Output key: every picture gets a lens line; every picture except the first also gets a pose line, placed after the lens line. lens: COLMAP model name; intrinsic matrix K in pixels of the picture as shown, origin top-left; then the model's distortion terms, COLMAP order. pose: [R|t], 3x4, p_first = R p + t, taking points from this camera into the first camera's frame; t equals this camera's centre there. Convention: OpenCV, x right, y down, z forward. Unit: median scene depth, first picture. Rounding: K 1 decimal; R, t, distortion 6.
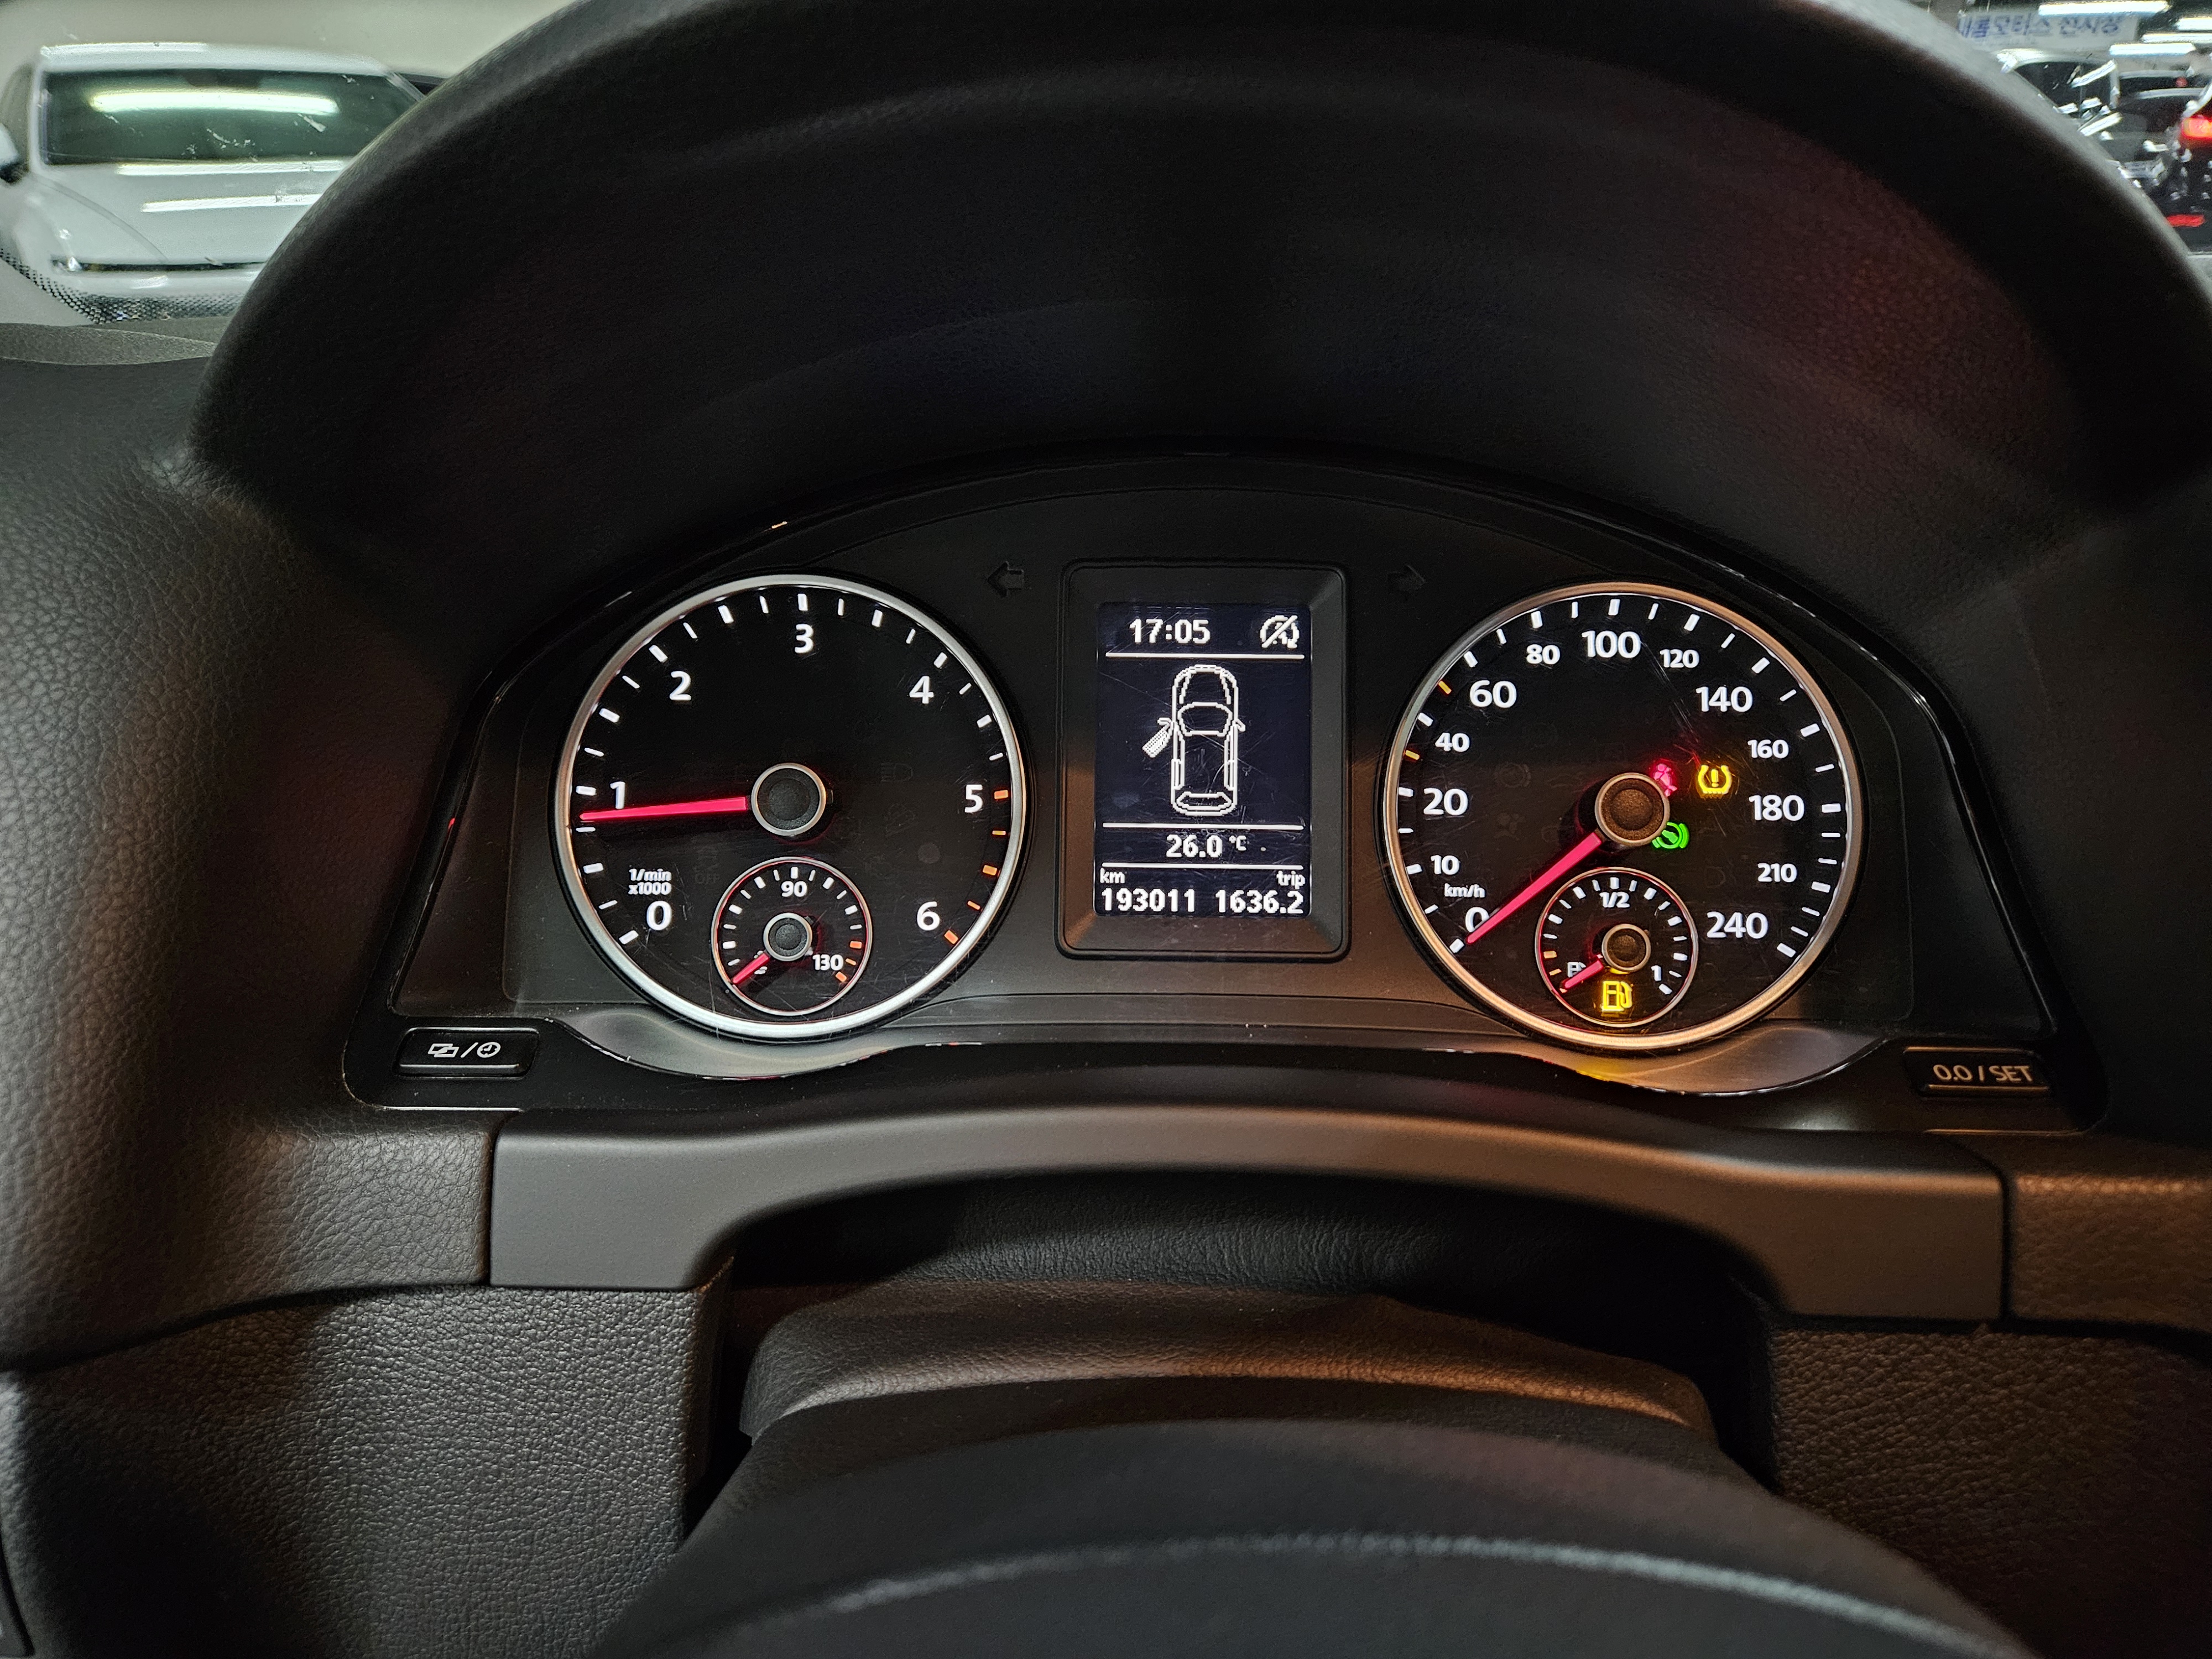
lens RADIAL K [[1447.7, 0, 1081.6], [0, 1447.7, 915.3], [0, 0, 1]] dist [0.040262, -0.031491]
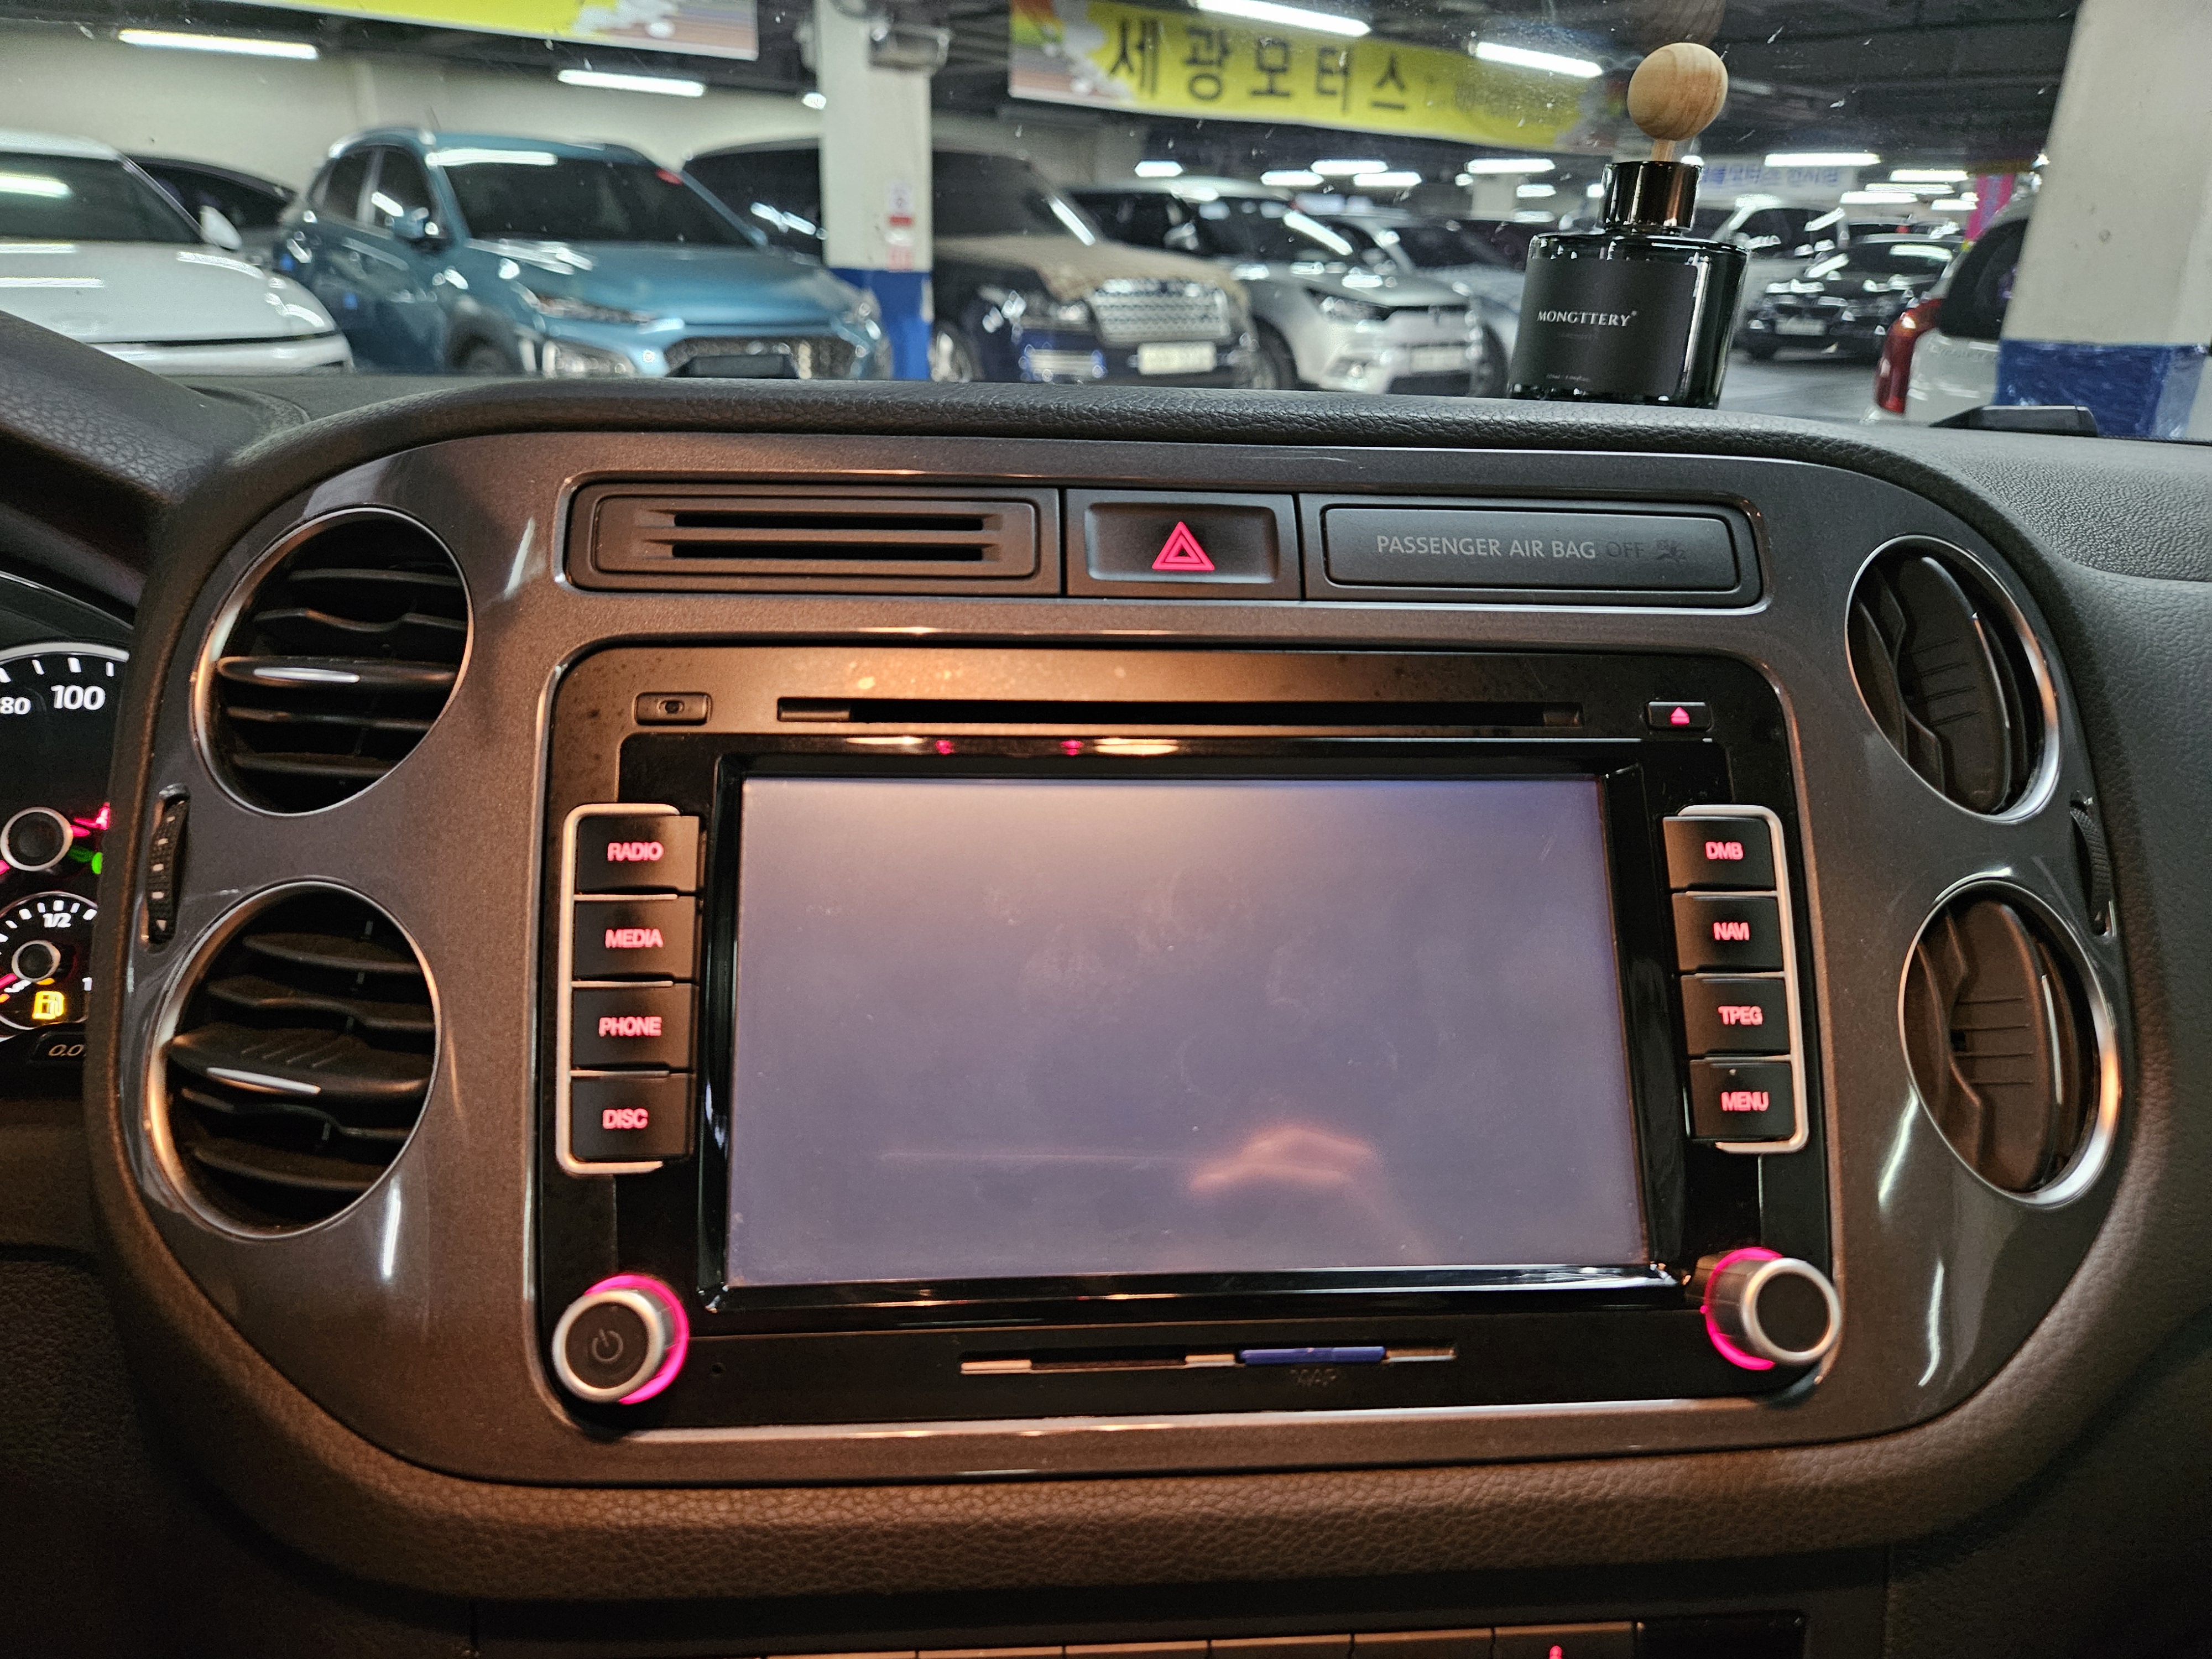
lens RADIAL K [[1447.7, 0, 1072.3], [0, 1447.7, 927.4], [0, 0, 1]] dist [0.040262, -0.031491]
pose [[0.995801, -0.007991, 0.091195, 1.037052], [0.012829, 0.998534, -0.052590, 0.064377], [-0.090641, 0.053539, 0.994443, -0.204613]]
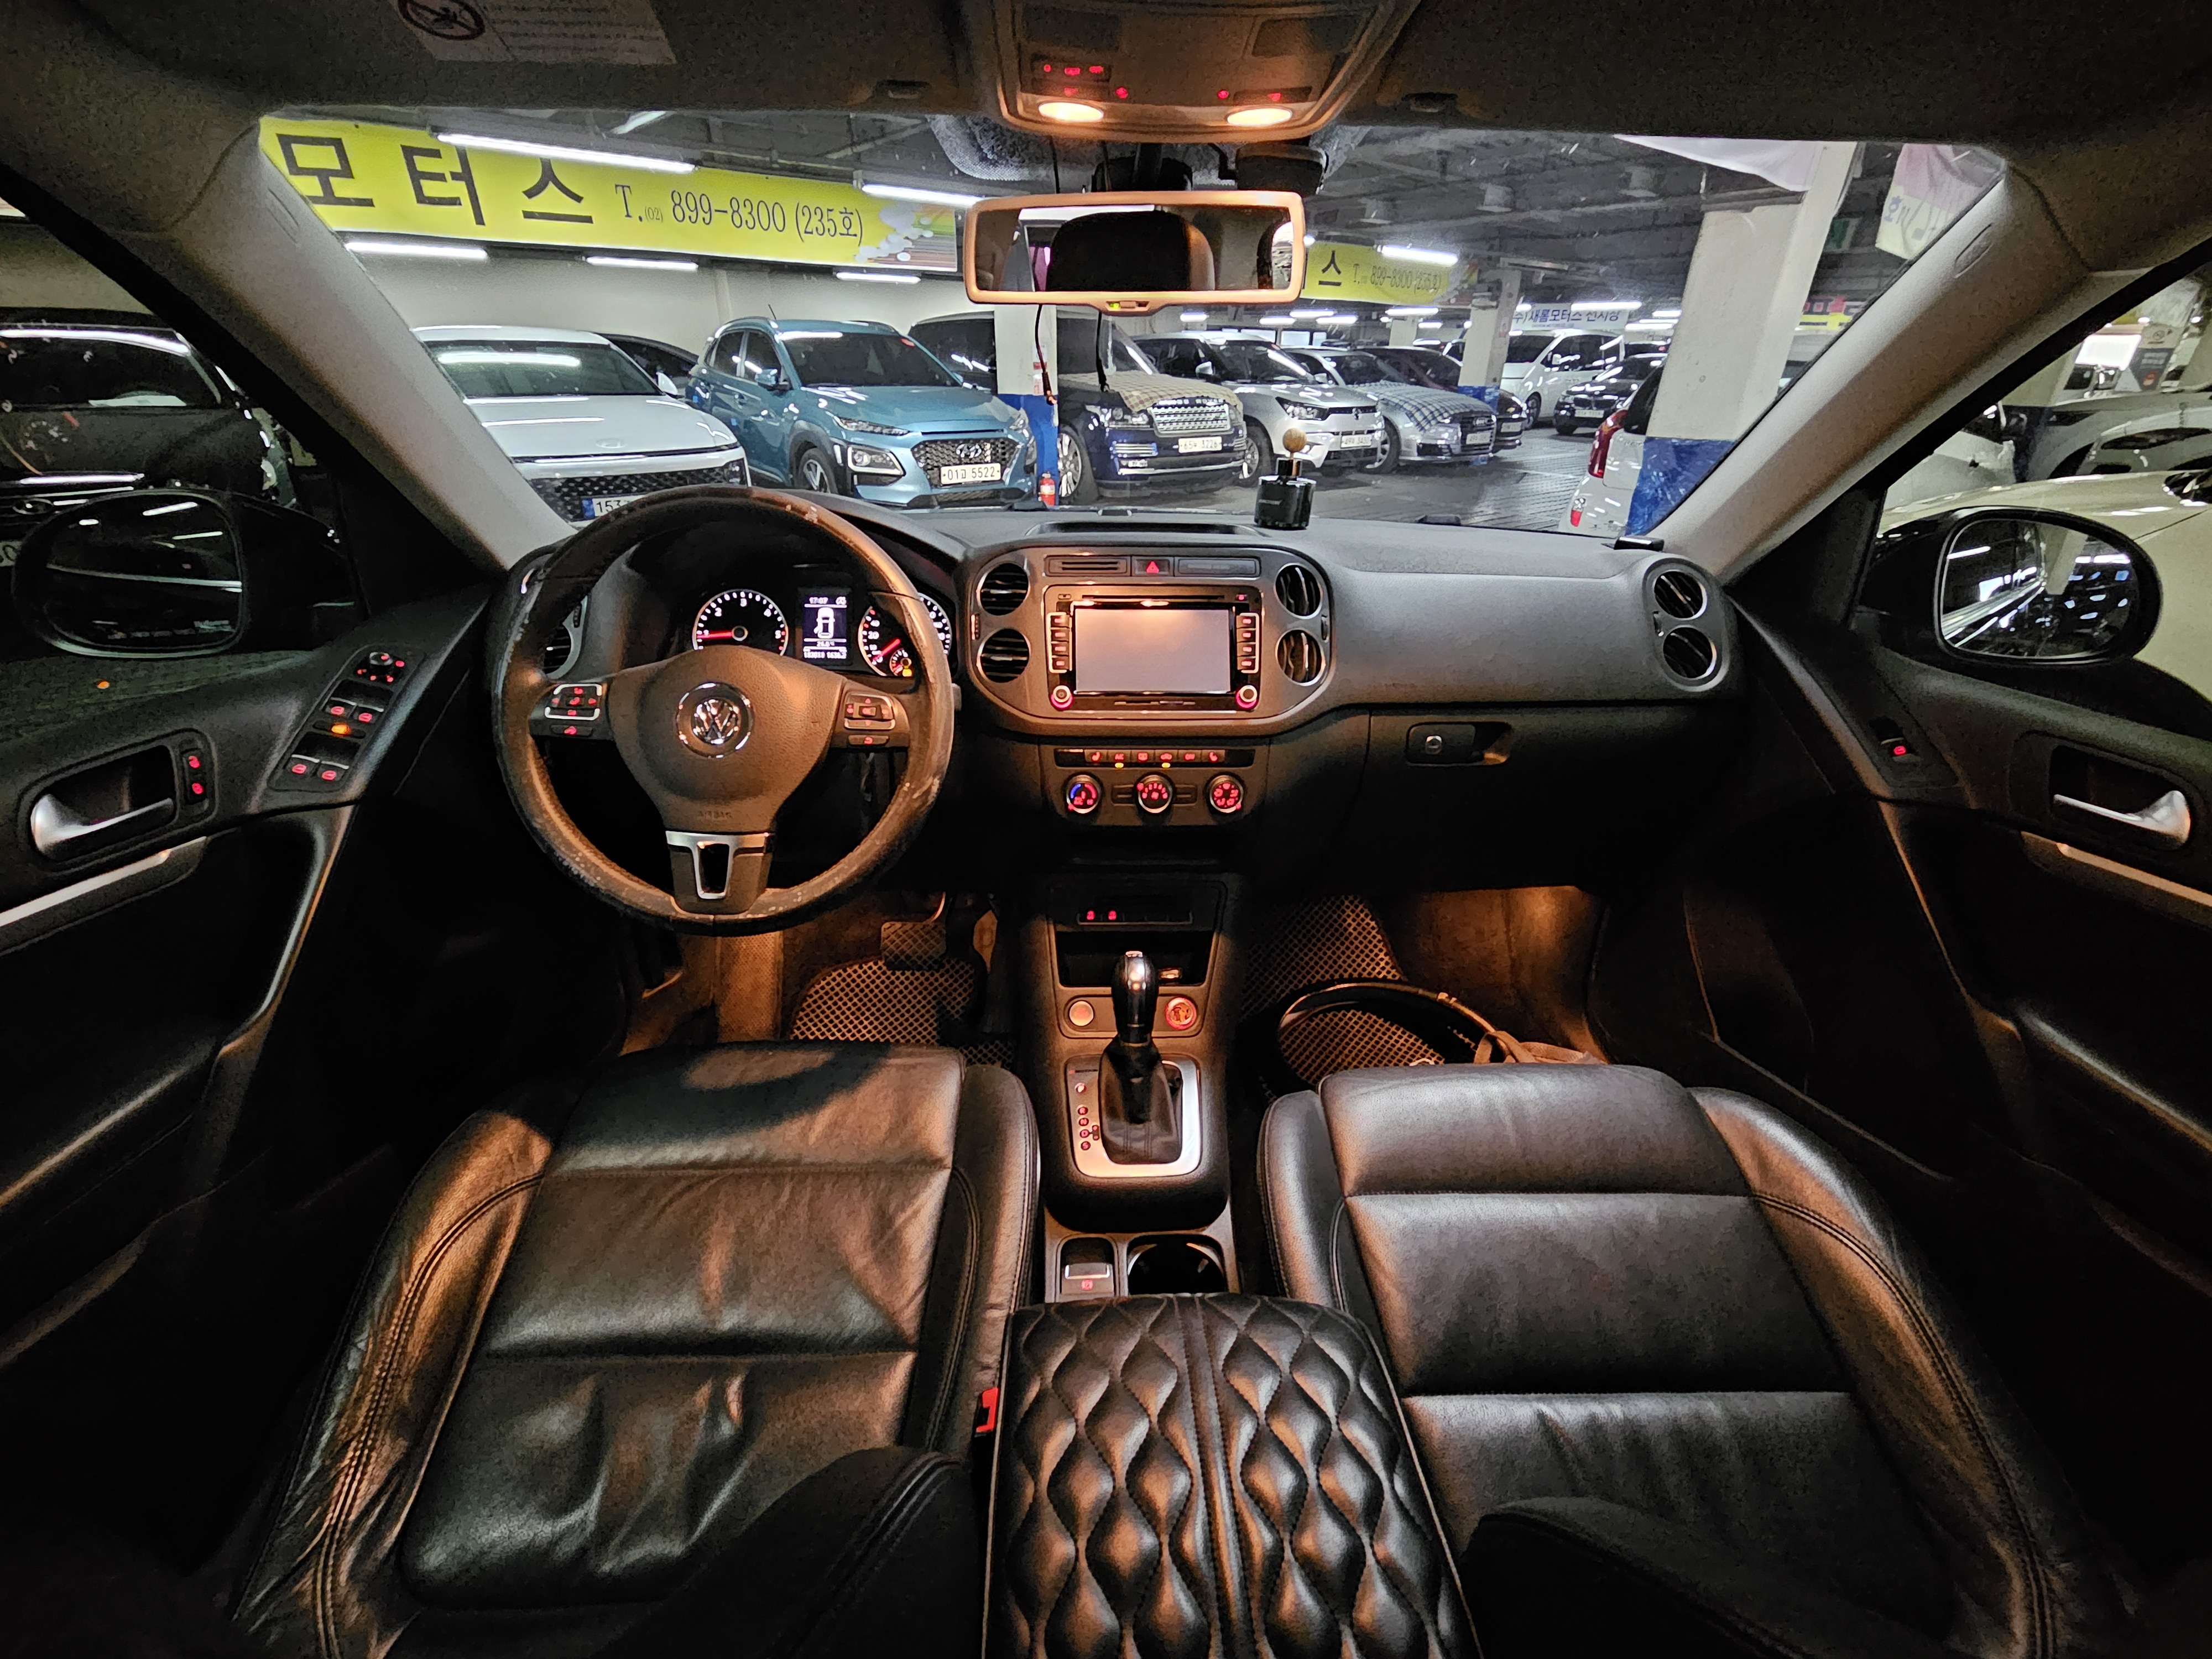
lens RADIAL K [[892.4, 0, 1094.3], [0, 892.4, 874.4], [0, 0, 1]] dist [0.007406, -0.000175]
pose [[0.999070, -0.010280, 0.041864, 0.871646], [0.008918, 0.999429, 0.032583, 0.650673], [-0.042175, -0.032180, 0.998592, -2.136183]]
